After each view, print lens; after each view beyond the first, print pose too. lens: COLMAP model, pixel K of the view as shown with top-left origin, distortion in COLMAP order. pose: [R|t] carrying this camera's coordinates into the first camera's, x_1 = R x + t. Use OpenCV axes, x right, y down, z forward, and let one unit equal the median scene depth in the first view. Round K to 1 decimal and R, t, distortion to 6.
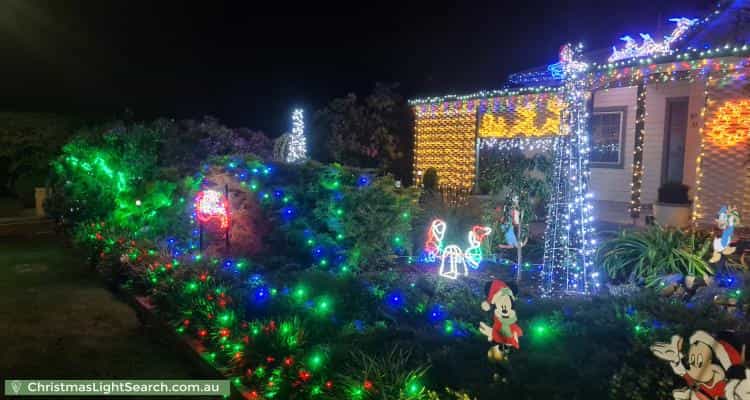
lens RADIAL K [[572.0, 0, 373.9], [0, 572.0, 185.9], [0, 0, 1]] dist [0.047519, -0.009195]
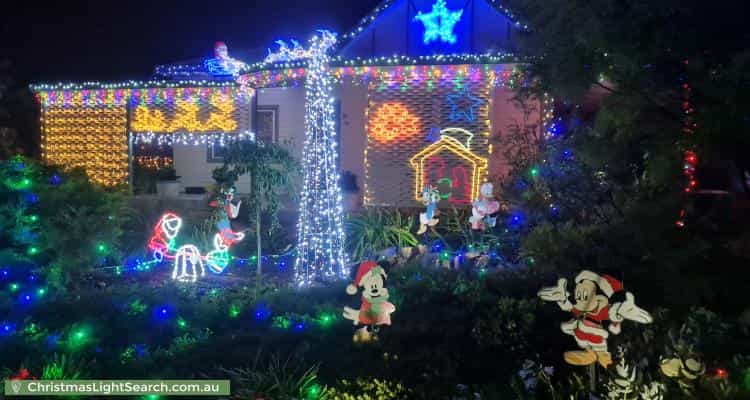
lens RADIAL K [[572.0, 0, 373.9], [0, 572.0, 185.9], [0, 0, 1]] dist [0.047519, -0.009195]
pose [[0.780976, -0.040305, 0.623259, -0.130491], [0.041232, 0.999066, 0.012941, 0.007563], [-0.623199, 0.015592, 0.781908, 0.073483]]
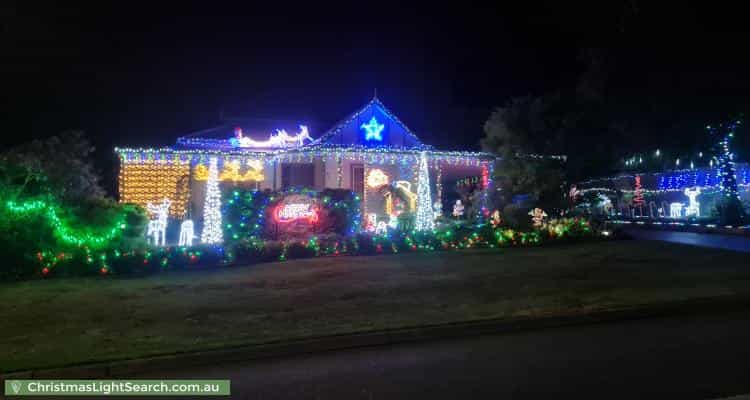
lens RADIAL K [[572.0, 0, 373.9], [0, 572.0, 185.9], [0, 0, 1]] dist [0.047519, -0.009195]
pose [[0.336236, 0.024997, 0.941446, -1.510452], [0.065826, 0.996579, -0.049971, 0.047297], [-0.939474, 0.078774, 0.333440, 0.122582]]
